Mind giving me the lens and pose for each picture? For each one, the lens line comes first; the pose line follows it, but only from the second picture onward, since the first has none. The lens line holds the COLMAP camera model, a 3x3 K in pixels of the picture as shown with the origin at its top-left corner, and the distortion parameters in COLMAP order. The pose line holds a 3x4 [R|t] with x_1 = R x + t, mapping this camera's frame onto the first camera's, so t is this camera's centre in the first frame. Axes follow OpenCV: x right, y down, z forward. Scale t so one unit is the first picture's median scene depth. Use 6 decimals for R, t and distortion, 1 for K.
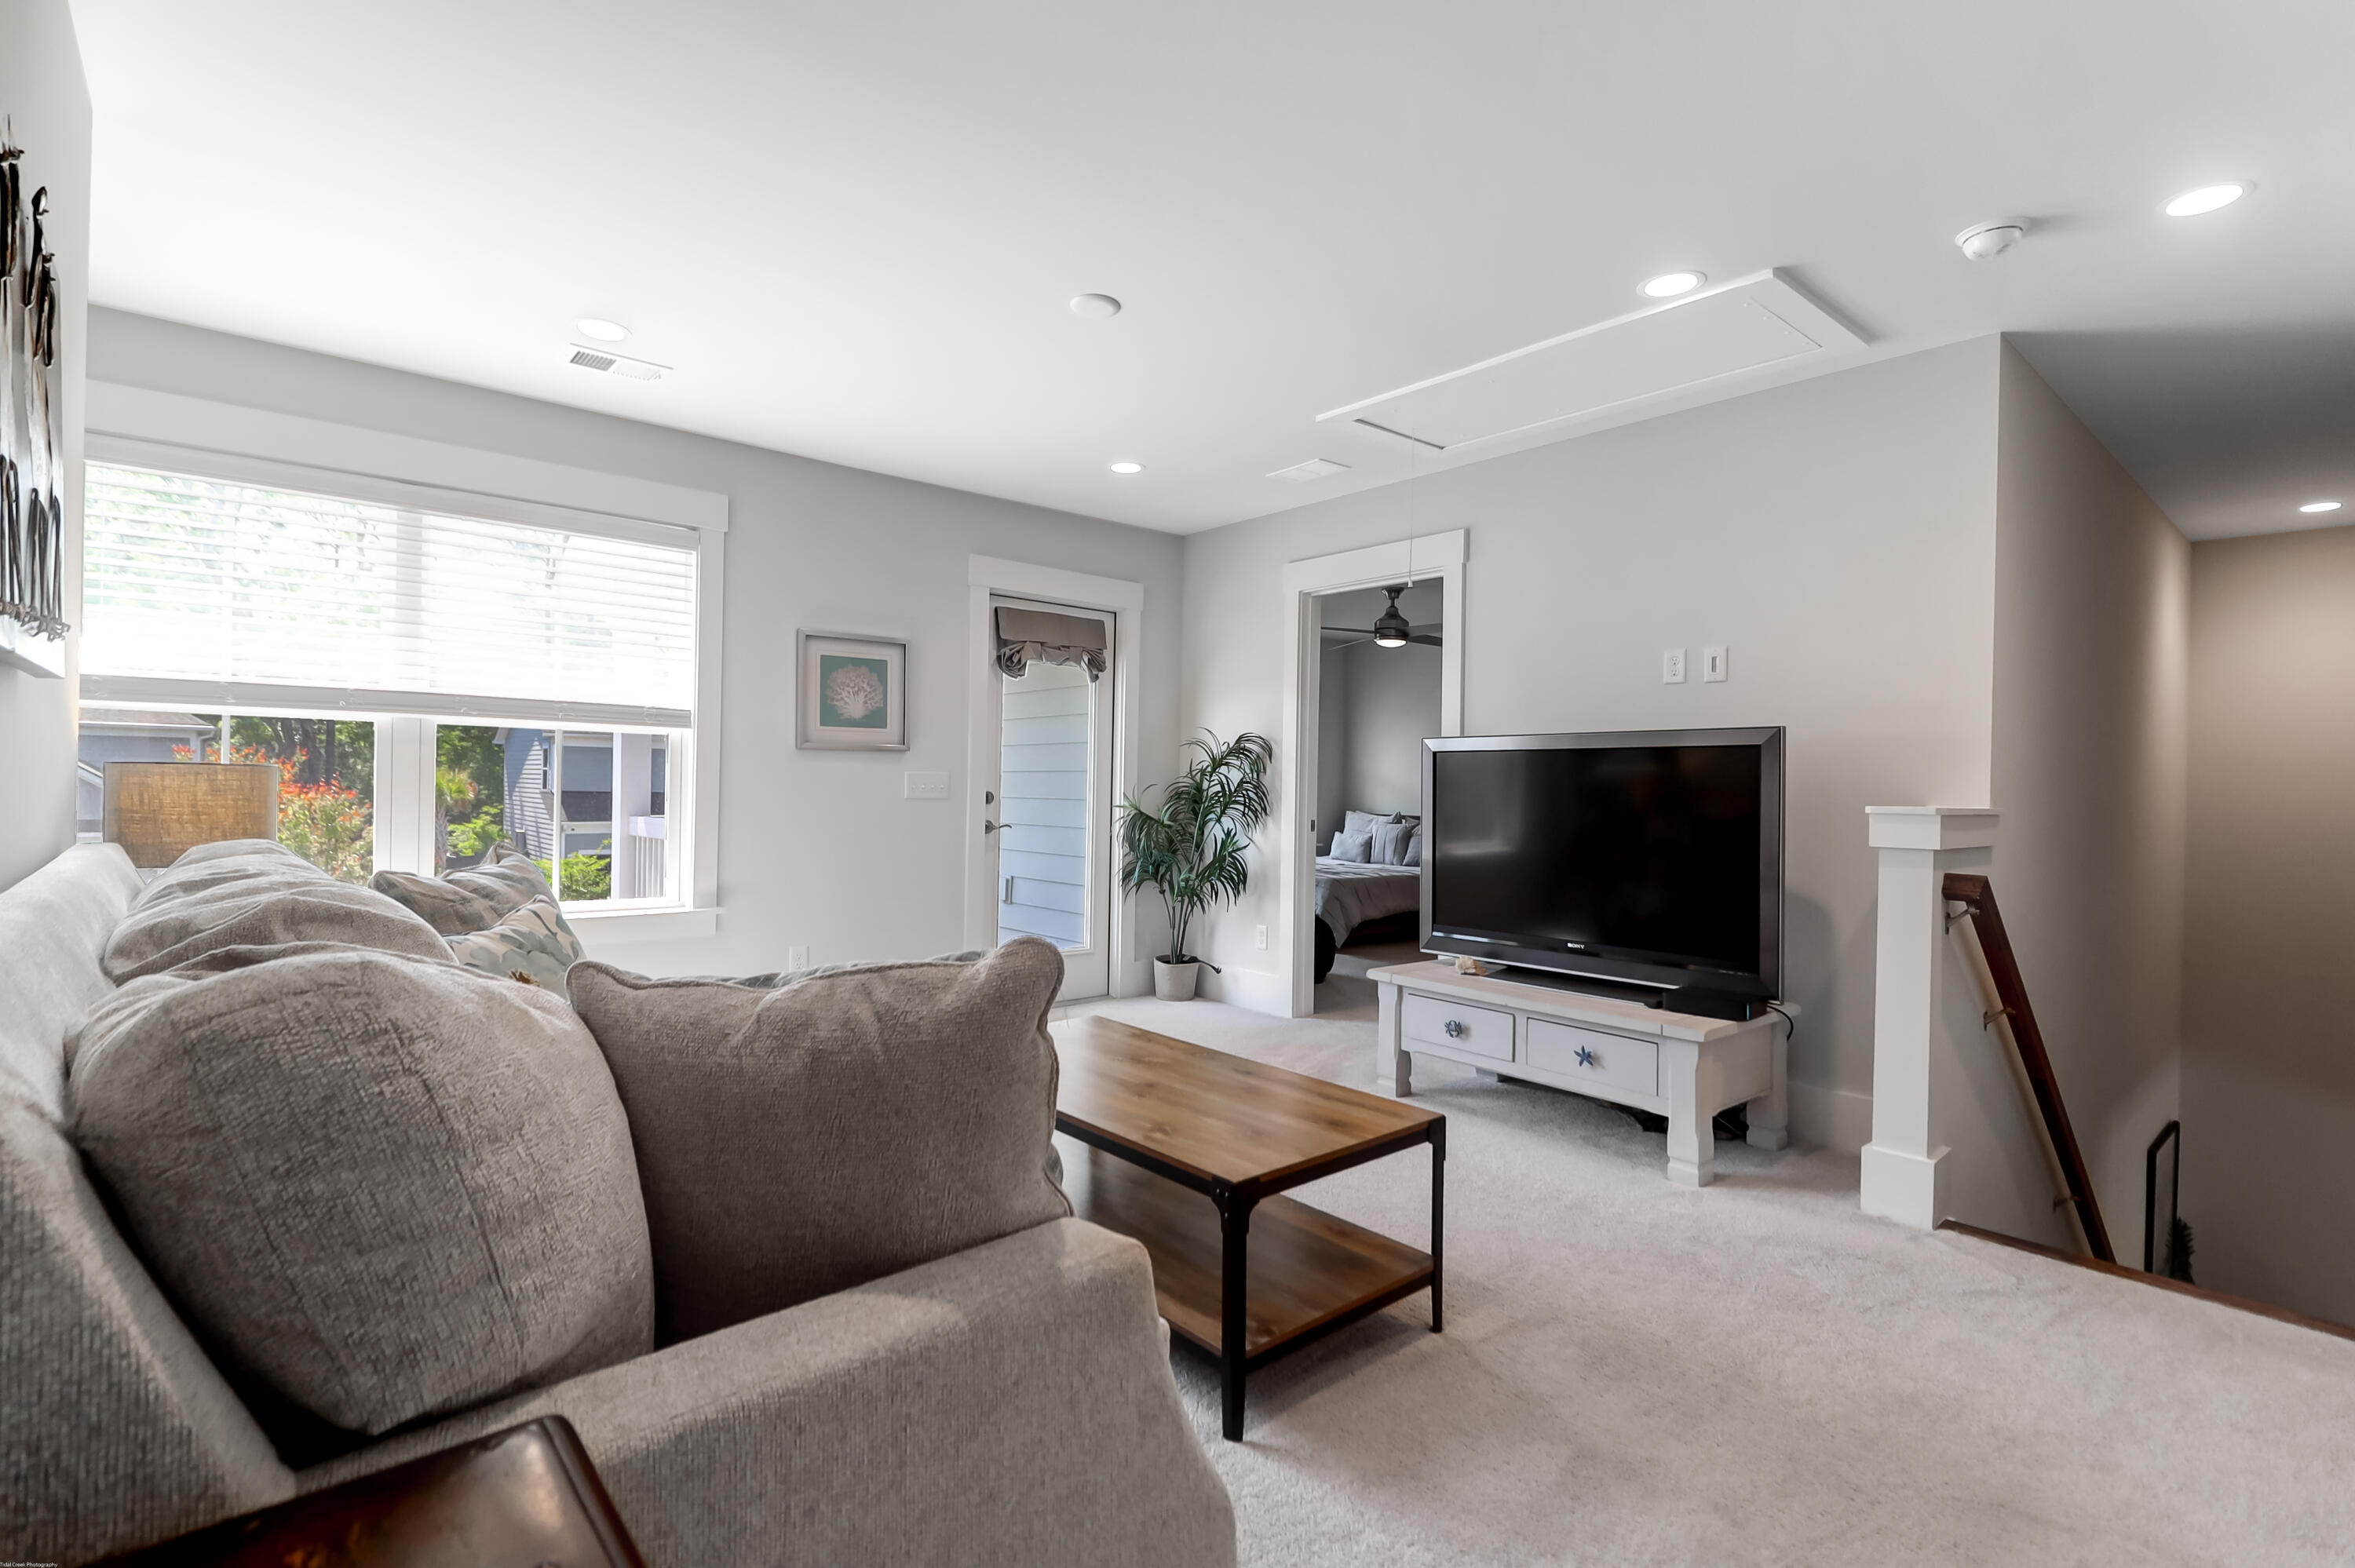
lens RADIAL K [[1084.8, 0, 1172.5], [0, 1084.8, 798.0], [0, 0, 1]] dist [0.003897, -0.001022]
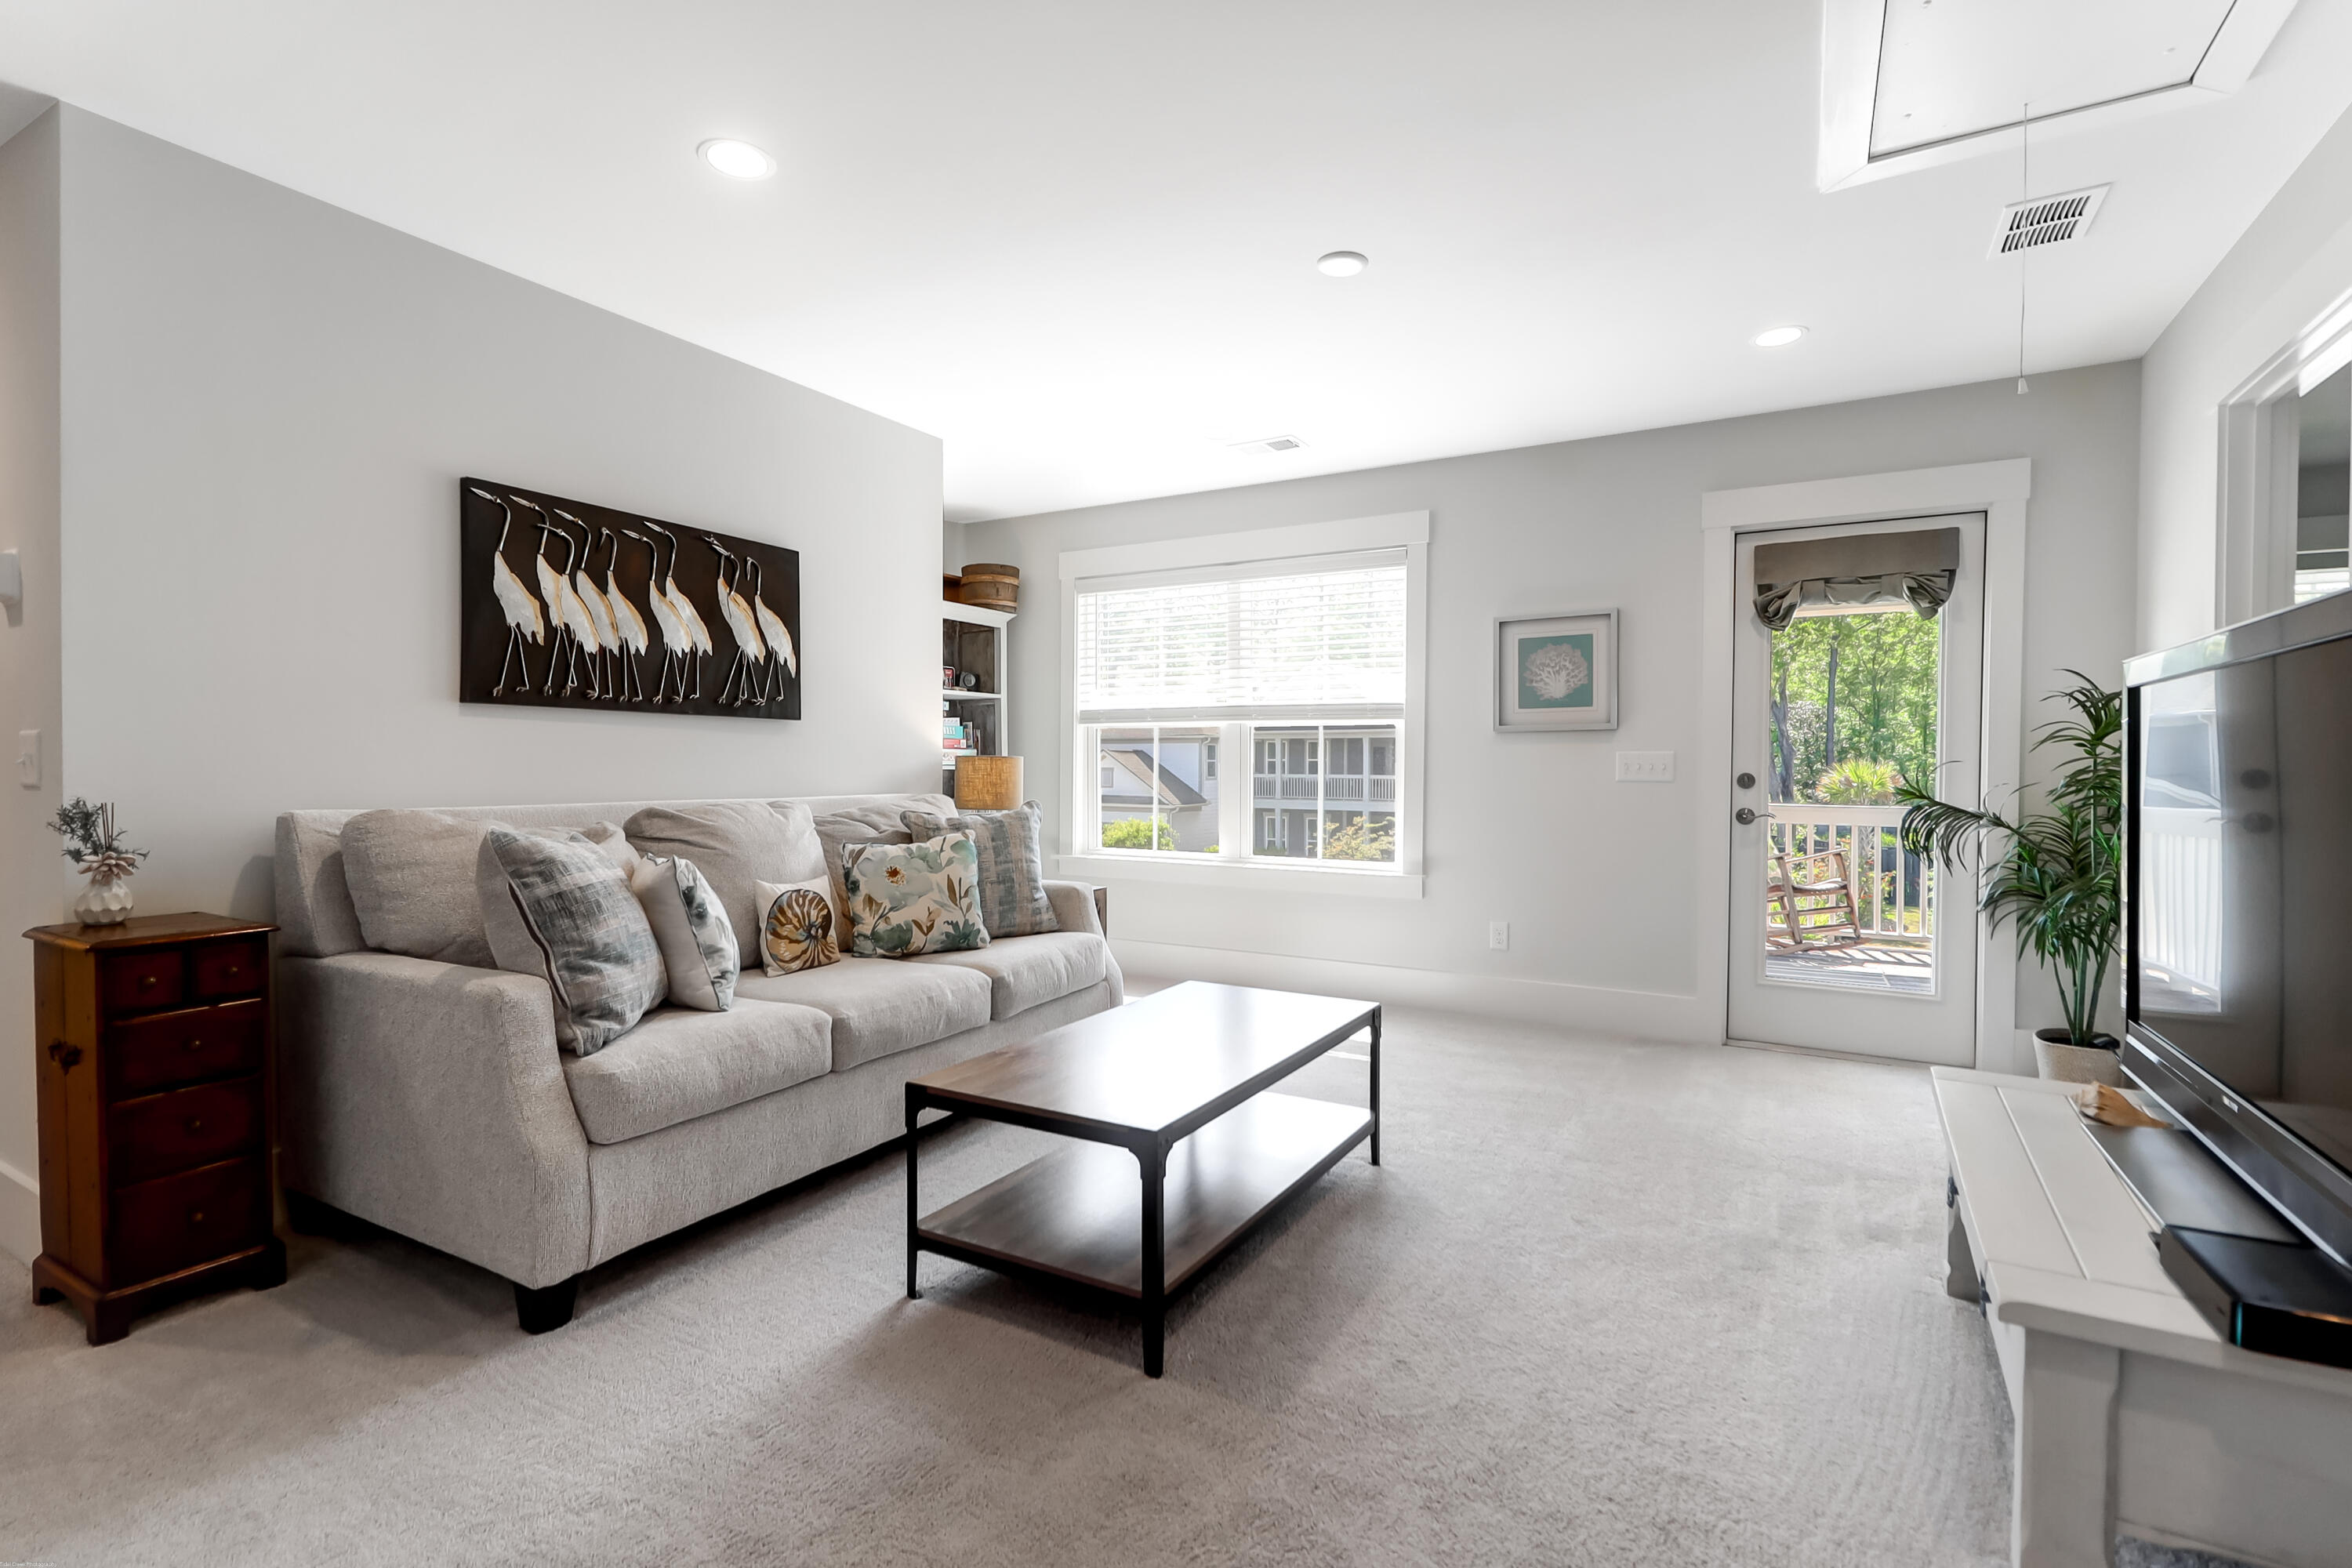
lens RADIAL K [[1083.6, 0, 1177.6], [0, 1083.6, 779.4], [0, 0, 1]] dist [0.003897, -0.001022]
pose [[0.318168, -0.001544, -0.948033, 0.516467], [-0.009909, 0.999939, -0.004954, 0.007769], [0.947983, 0.010970, 0.318133, 0.360515]]
